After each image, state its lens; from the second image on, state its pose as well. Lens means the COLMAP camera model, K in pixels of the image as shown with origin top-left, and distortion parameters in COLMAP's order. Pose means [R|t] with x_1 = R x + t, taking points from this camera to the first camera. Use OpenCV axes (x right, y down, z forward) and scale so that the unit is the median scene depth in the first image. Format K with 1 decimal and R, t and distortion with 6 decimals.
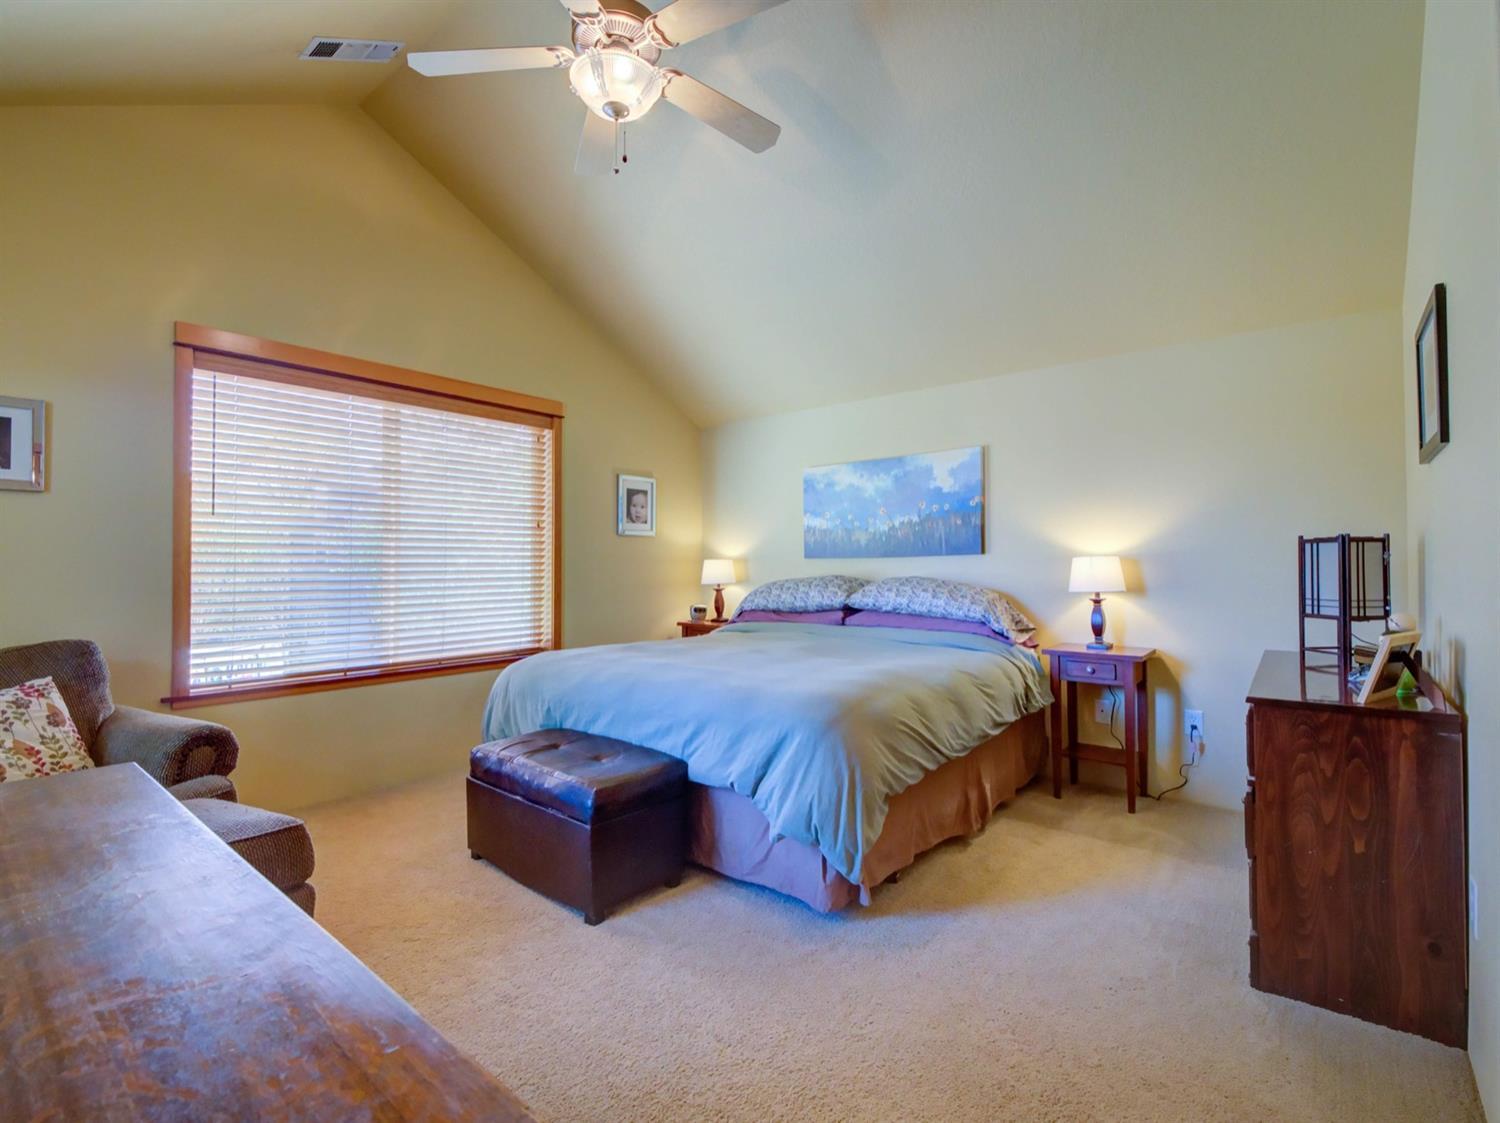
lens RADIAL K [[697.9, 0, 755.0], [0, 697.9, 560.4], [0, 0, 1]] dist [-0.011260, -0.005065]
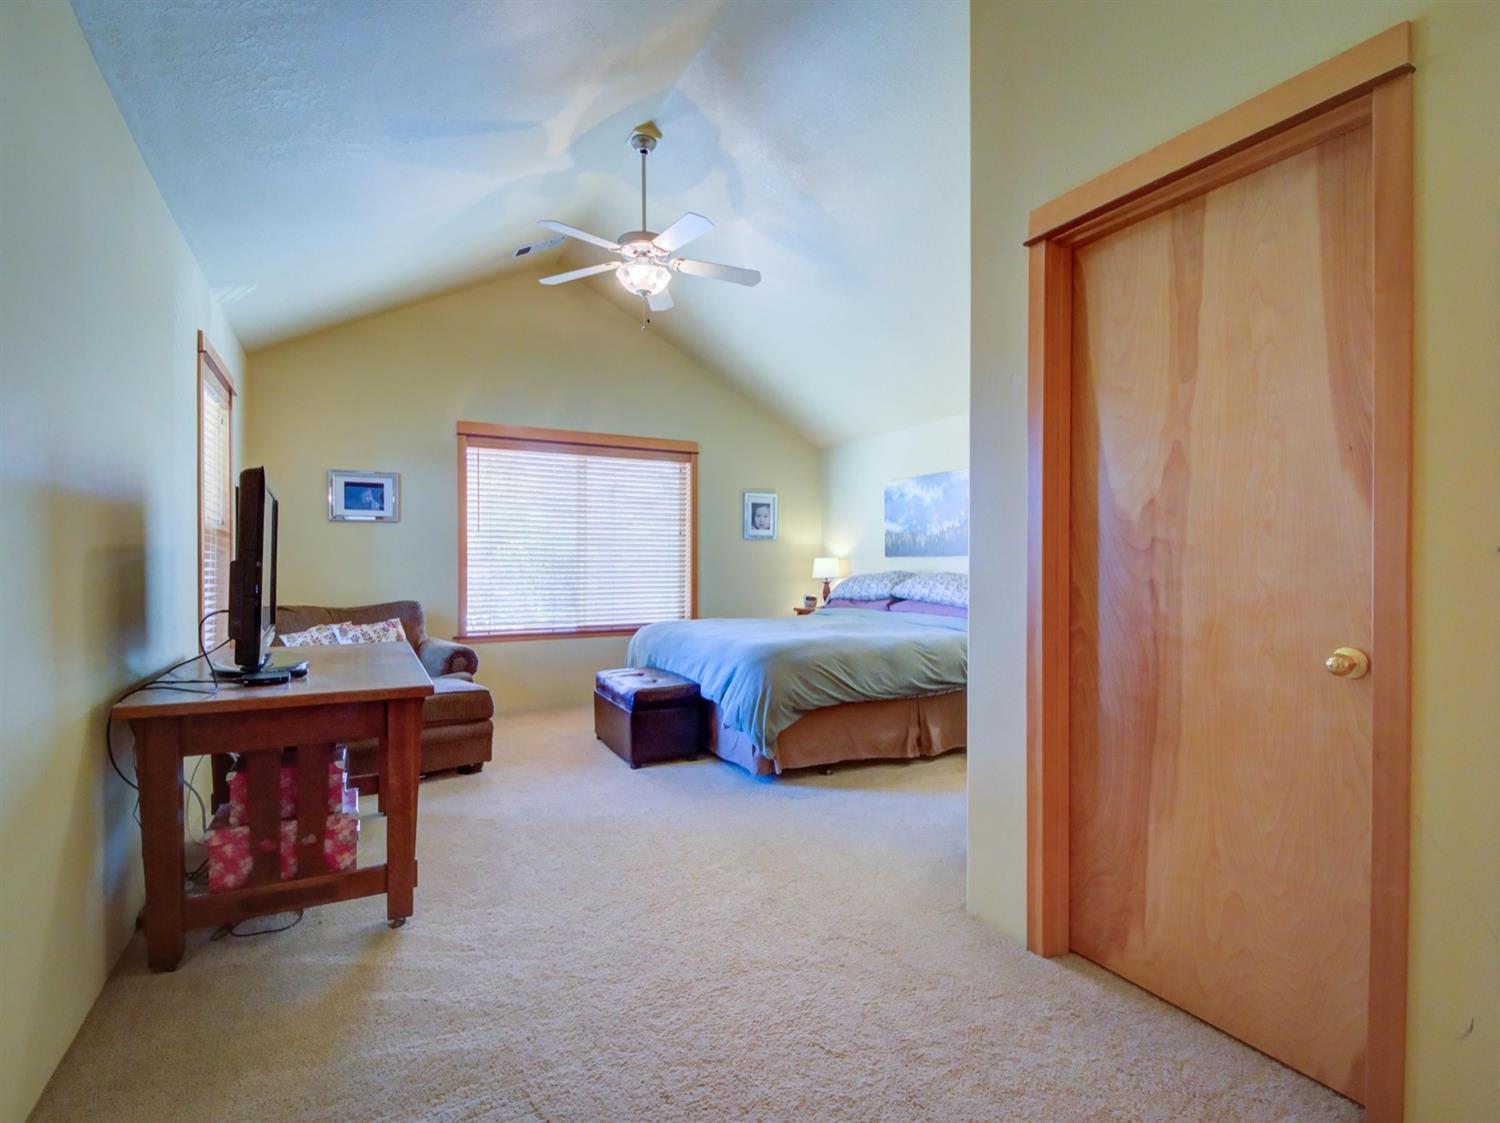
lens RADIAL K [[730.1, 0, 745.9], [0, 730.1, 576.4], [0, 0, 1]] dist [-0.001872, -0.006608]
pose [[0.921296, 0.009823, -0.388738, 0.392523], [0.000147, 0.999672, 0.025610, -0.002015], [0.388863, -0.023651, 0.920992, -0.300793]]
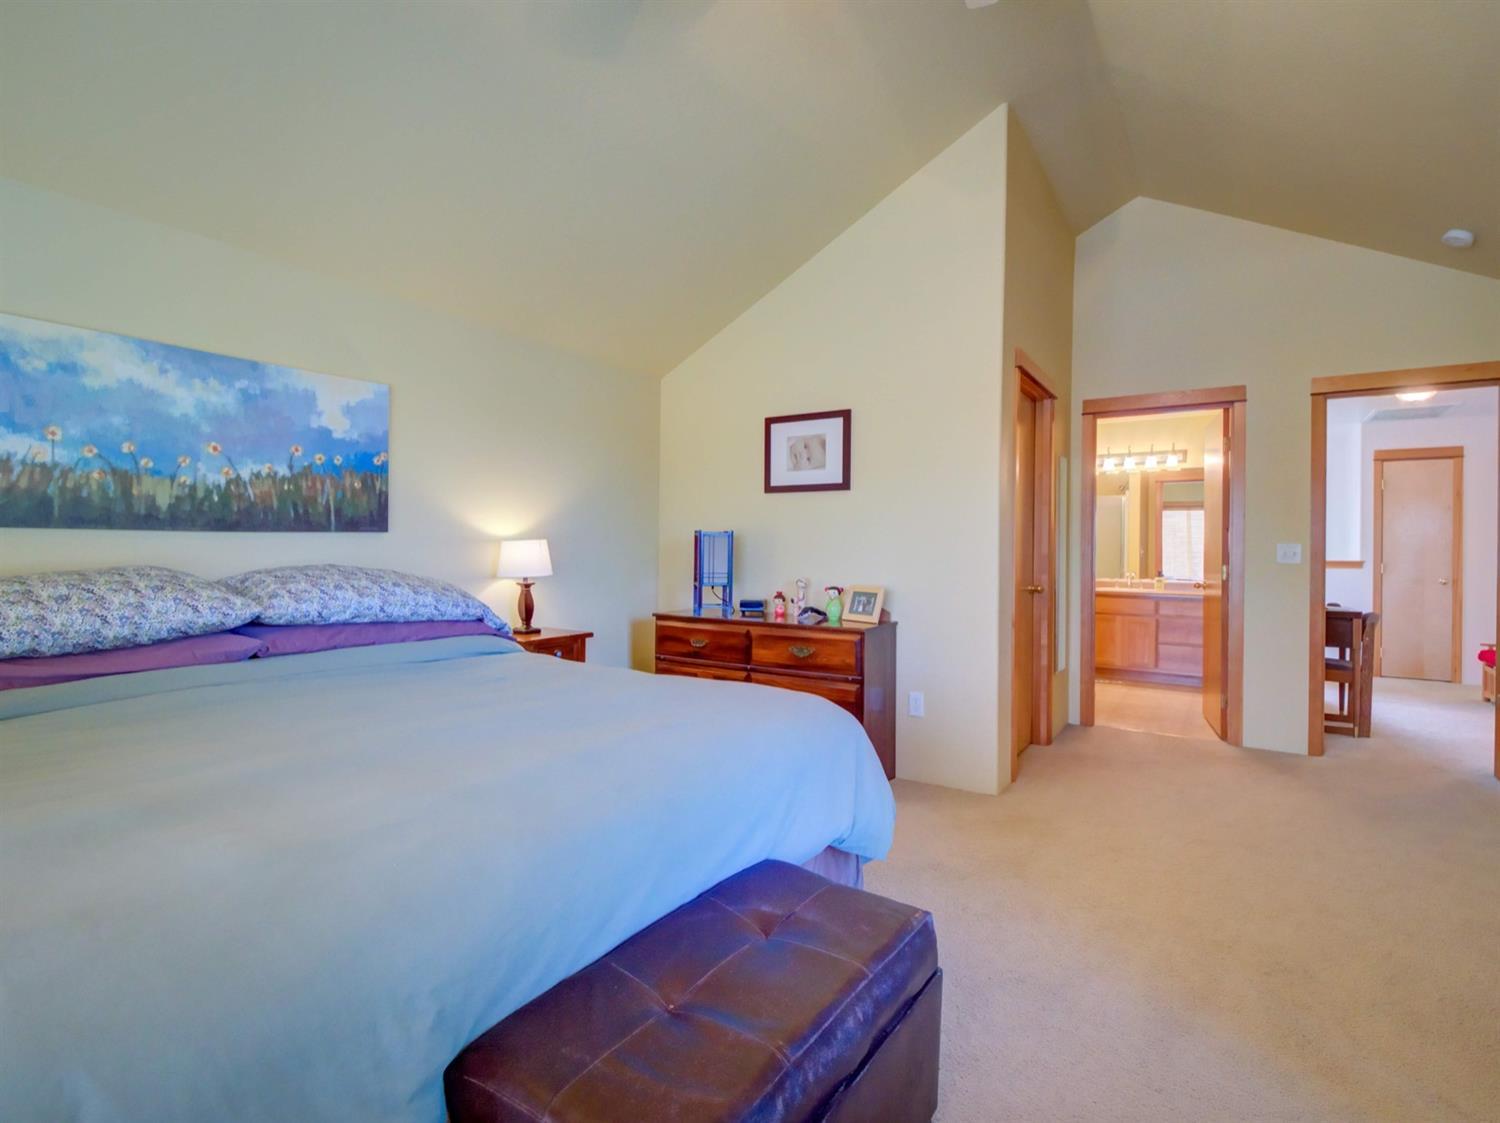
lens RADIAL K [[730.1, 0, 756.1], [0, 730.1, 554.6], [0, 0, 1]] dist [-0.001872, -0.006608]
pose [[-0.115123, -0.008033, 0.993319, -0.466289], [-0.018547, 0.999810, 0.005936, 0.002625], [-0.993178, -0.017739, -0.115251, 0.674315]]
